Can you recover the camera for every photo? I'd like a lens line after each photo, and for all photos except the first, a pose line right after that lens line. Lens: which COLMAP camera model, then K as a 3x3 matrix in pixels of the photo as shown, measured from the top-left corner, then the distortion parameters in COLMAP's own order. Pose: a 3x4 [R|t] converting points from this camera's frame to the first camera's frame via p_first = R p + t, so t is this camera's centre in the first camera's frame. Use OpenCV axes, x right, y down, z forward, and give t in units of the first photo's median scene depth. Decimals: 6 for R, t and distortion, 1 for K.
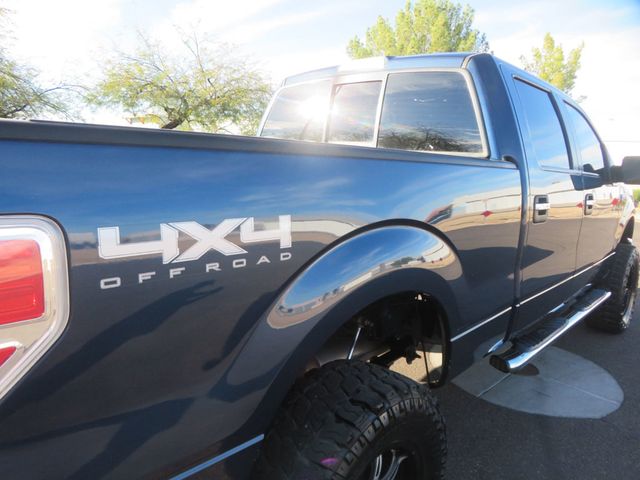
lens RADIAL K [[477.5, 0, 318.7], [0, 477.5, 239.9], [0, 0, 1]] dist [0.001575, -0.002022]
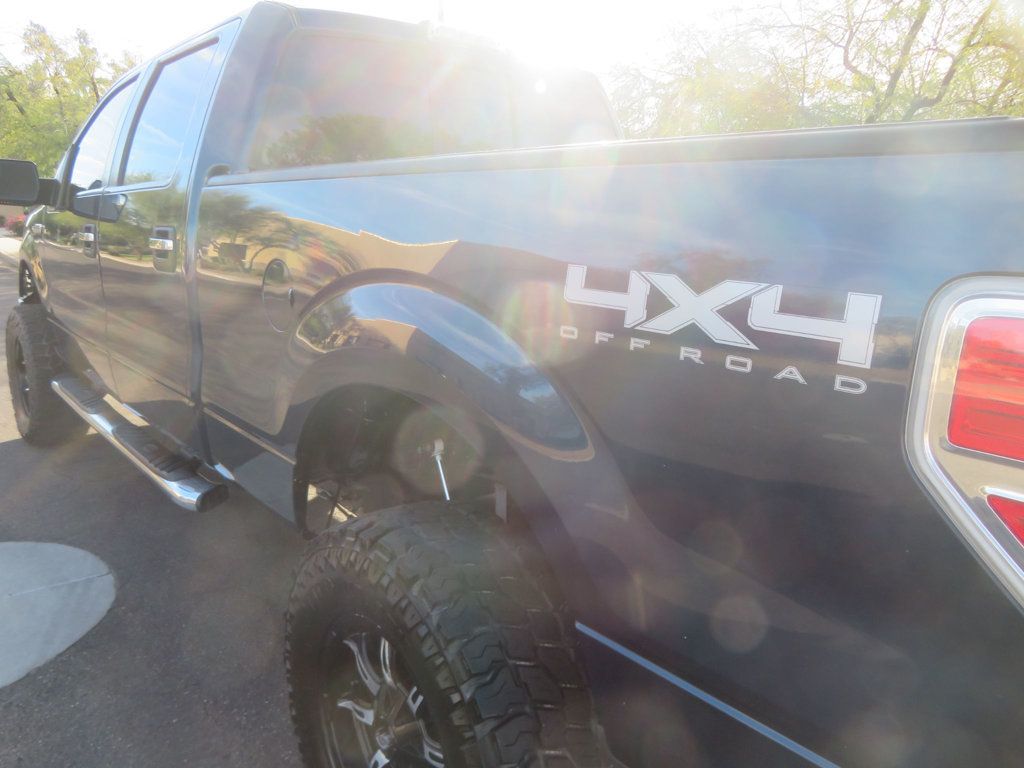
lens RADIAL K [[764.0, 0, 508.8], [0, 764.0, 380.3], [0, 0, 1]] dist [0.001575, -0.002022]
pose [[-0.033069, 0.219139, -0.975133, 0.730478], [-0.158501, 0.962170, 0.221600, -0.088847], [0.986805, 0.161887, 0.002916, 0.769139]]
